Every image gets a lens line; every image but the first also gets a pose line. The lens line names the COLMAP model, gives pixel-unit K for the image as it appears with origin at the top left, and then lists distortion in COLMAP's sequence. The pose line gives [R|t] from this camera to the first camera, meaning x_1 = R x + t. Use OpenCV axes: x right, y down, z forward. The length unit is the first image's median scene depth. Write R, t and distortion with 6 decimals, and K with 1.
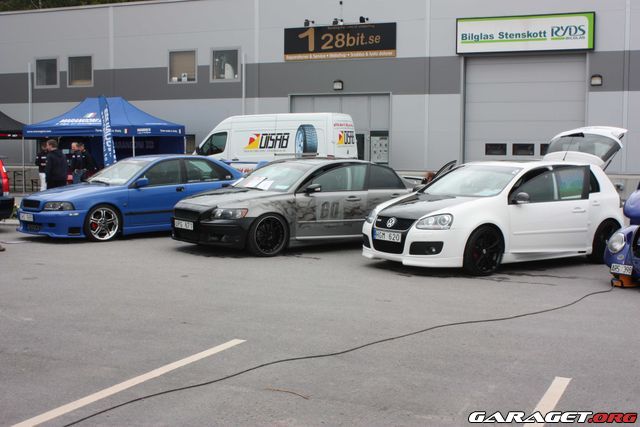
lens RADIAL K [[890.4, 0, 320.0], [0, 890.4, 213.5], [0, 0, 1]] dist [-0.038061, -0.096103]
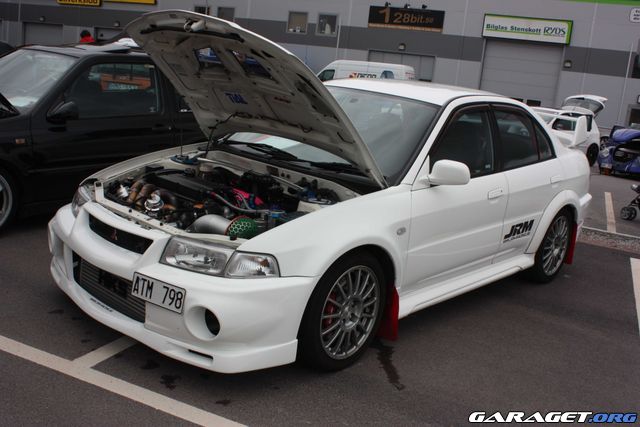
lens RADIAL K [[664.9, 0, 320.0], [0, 664.9, 213.5], [0, 0, 1]] dist [-0.093649, 0.020414]
pose [[0.994147, 0.105315, 0.024083, -0.127412], [-0.107453, 0.986999, 0.119531, 0.022198], [-0.011181, -0.121419, 0.992538, -0.192420]]
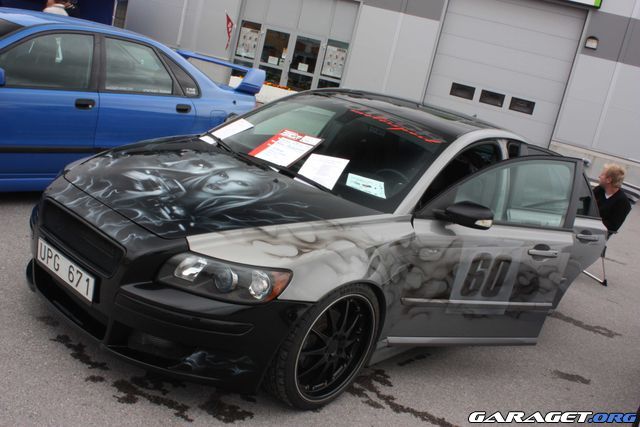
lens RADIAL K [[664.9, 0, 320.0], [0, 664.9, 213.5], [0, 0, 1]] dist [-0.093649, 0.020414]
pose [[0.965405, 0.174970, 0.193334, -0.052135], [-0.206119, 0.966202, 0.154819, -0.026215], [-0.159711, -0.189313, 0.968841, 0.349717]]
